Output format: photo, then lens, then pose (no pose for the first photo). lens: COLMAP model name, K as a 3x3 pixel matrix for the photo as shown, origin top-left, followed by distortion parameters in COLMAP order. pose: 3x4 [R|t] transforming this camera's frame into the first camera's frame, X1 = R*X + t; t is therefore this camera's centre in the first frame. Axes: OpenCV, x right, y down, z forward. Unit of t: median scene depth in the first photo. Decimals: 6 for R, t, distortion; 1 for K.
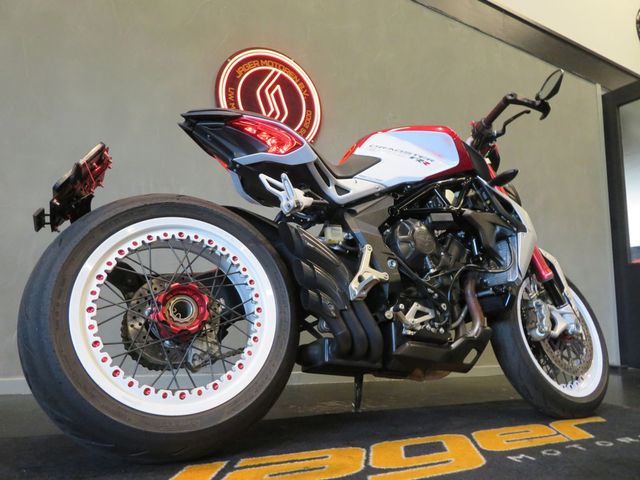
lens RADIAL K [[458.4, 0, 322.1], [0, 458.4, 244.8], [0, 0, 1]] dist [-0.018980, 0.017130]
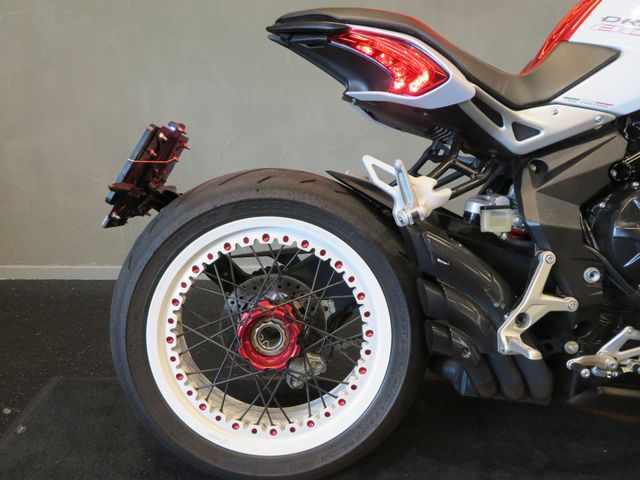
lens RADIAL K [[458.4, 0, 319.8], [0, 458.4, 239.5], [0, 0, 1]] dist [-0.018980, 0.017130]
pose [[0.885750, 0.129146, -0.445834, 0.102669], [0.093963, 0.890737, 0.444701, -0.323227], [0.454552, -0.435786, 0.776835, 0.414588]]
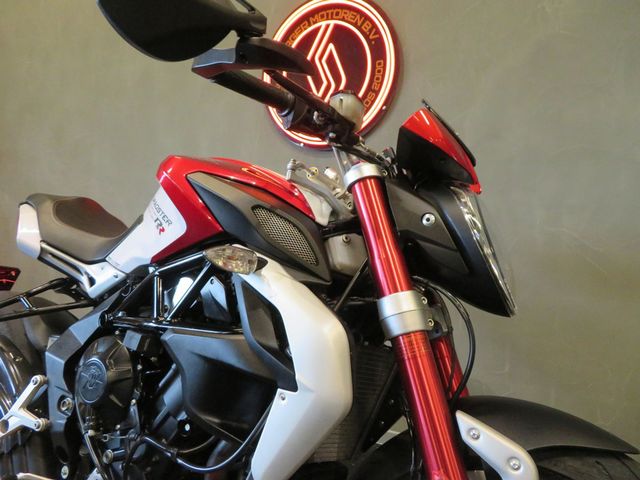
lens RADIAL K [[458.4, 0, 318.5], [0, 458.4, 241.8], [0, 0, 1]] dist [-0.018980, 0.017130]
pose [[0.534909, 0.033113, -0.844261, 1.013649], [0.134528, 0.983147, 0.123794, -0.258246], [0.834131, -0.179795, 0.521439, 1.070198]]
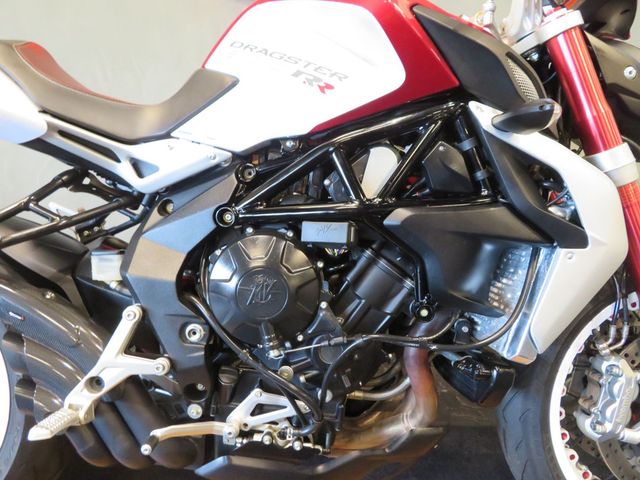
lens RADIAL K [[458.4, 0, 315.3], [0, 458.4, 239.1], [0, 0, 1]] dist [-0.018980, 0.017130]
pose [[0.880142, 0.132486, -0.455848, 0.539505], [0.087555, 0.898486, 0.430183, -0.292702], [0.466566, -0.418534, 0.779195, 0.743244]]
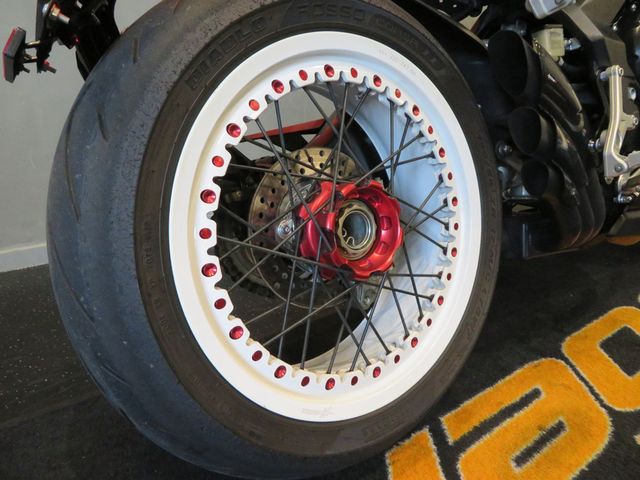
lens RADIAL K [[458.4, 0, 322.4], [0, 458.4, 243.9], [0, 0, 1]] dist [-0.018980, 0.017130]
pose [[0.991919, -0.067603, 0.107361, -0.349604], [0.005254, 0.867372, 0.497632, -0.094694], [-0.126763, -0.493046, 0.860718, 0.467004]]
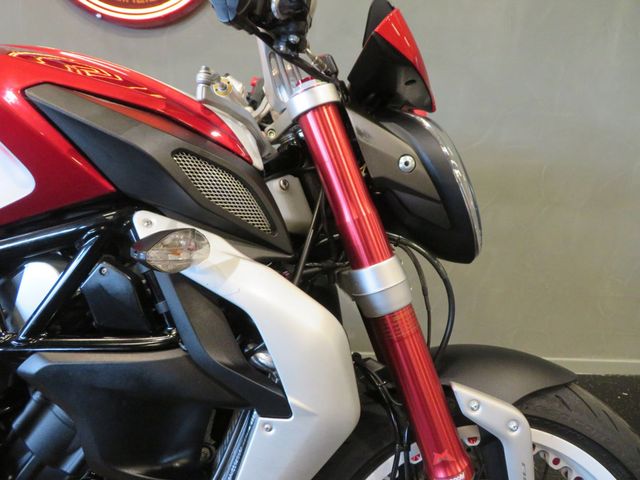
lens RADIAL K [[458.4, 0, 320.8], [0, 458.4, 242.7], [0, 0, 1]] dist [-0.018980, 0.017130]
pose [[0.872558, 0.151292, -0.464492, 0.750897], [0.062850, 0.908165, 0.413867, -0.318511], [0.484451, -0.390316, 0.782918, 1.059325]]
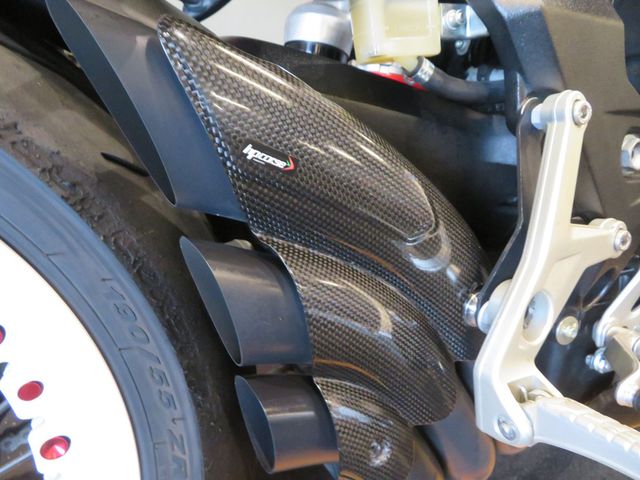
lens RADIAL K [[458.4, 0, 322.6], [0, 458.4, 237.9], [0, 0, 1]] dist [-0.018980, 0.017130]
pose [[0.999823, 0.006862, -0.017491, -0.003673], [0.004307, 0.822424, 0.568859, -0.063134], [0.018288, -0.568834, 0.822249, 0.829380]]
